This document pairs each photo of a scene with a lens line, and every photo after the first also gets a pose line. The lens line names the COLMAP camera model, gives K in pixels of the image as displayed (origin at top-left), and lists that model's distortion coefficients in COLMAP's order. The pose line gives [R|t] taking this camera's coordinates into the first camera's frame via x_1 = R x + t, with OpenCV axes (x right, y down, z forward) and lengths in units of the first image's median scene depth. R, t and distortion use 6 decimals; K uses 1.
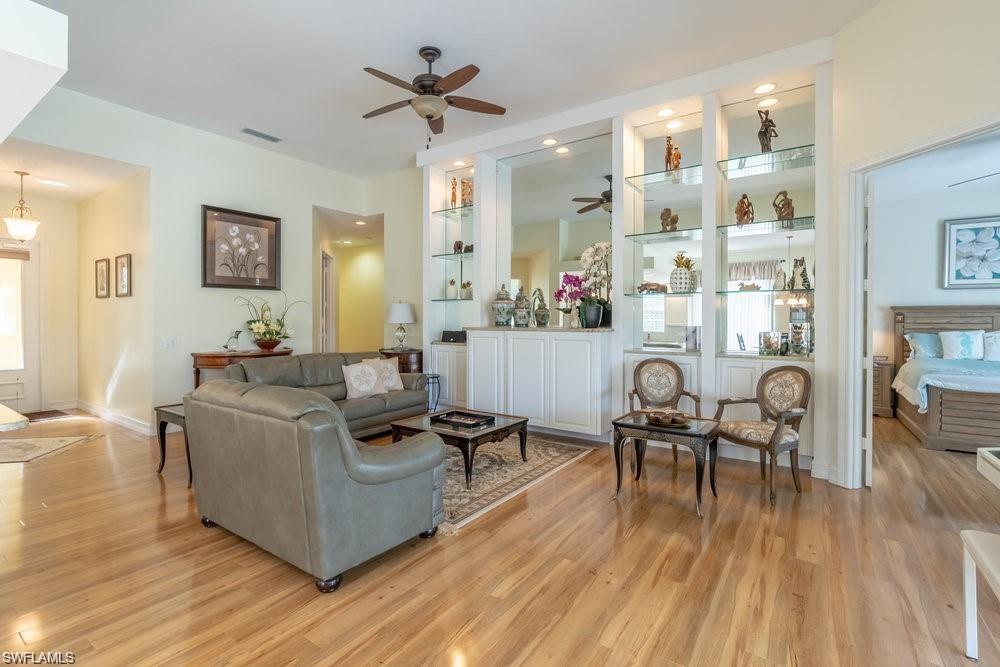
lens RADIAL K [[461.6, 0, 505.7], [0, 461.6, 318.2], [0, 0, 1]] dist [-0.004514, -0.000579]
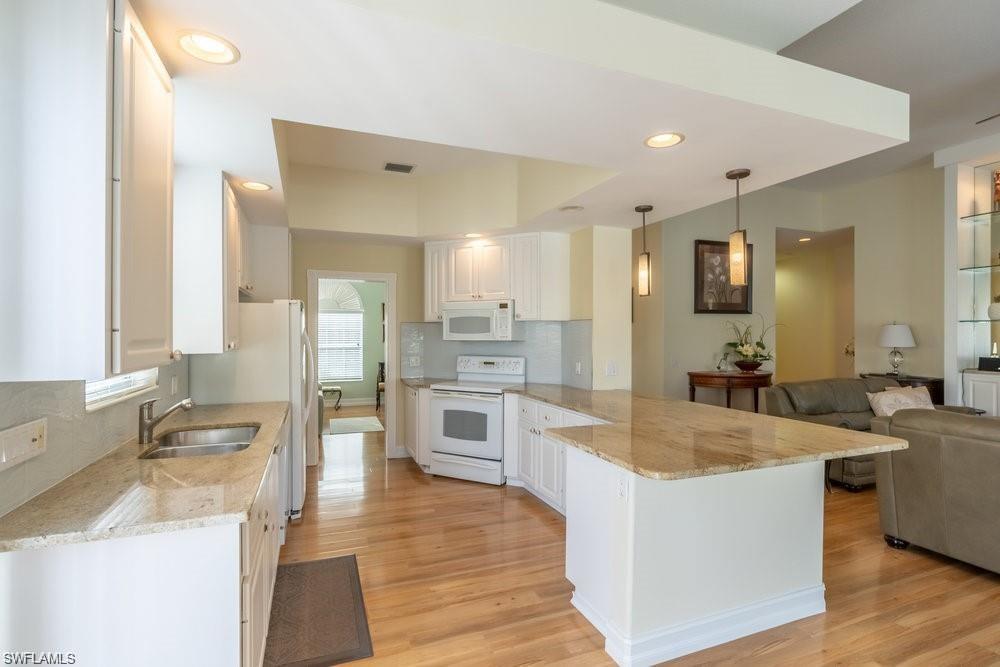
lens RADIAL K [[461.6, 0, 497.2], [0, 461.6, 334.3], [0, 0, 1]] dist [-0.004514, -0.000579]
pose [[0.825345, -0.002212, -0.564625, -0.399872], [0.004372, 0.999987, 0.002473, -0.020532], [0.564612, -0.004509, 0.825344, -0.187825]]
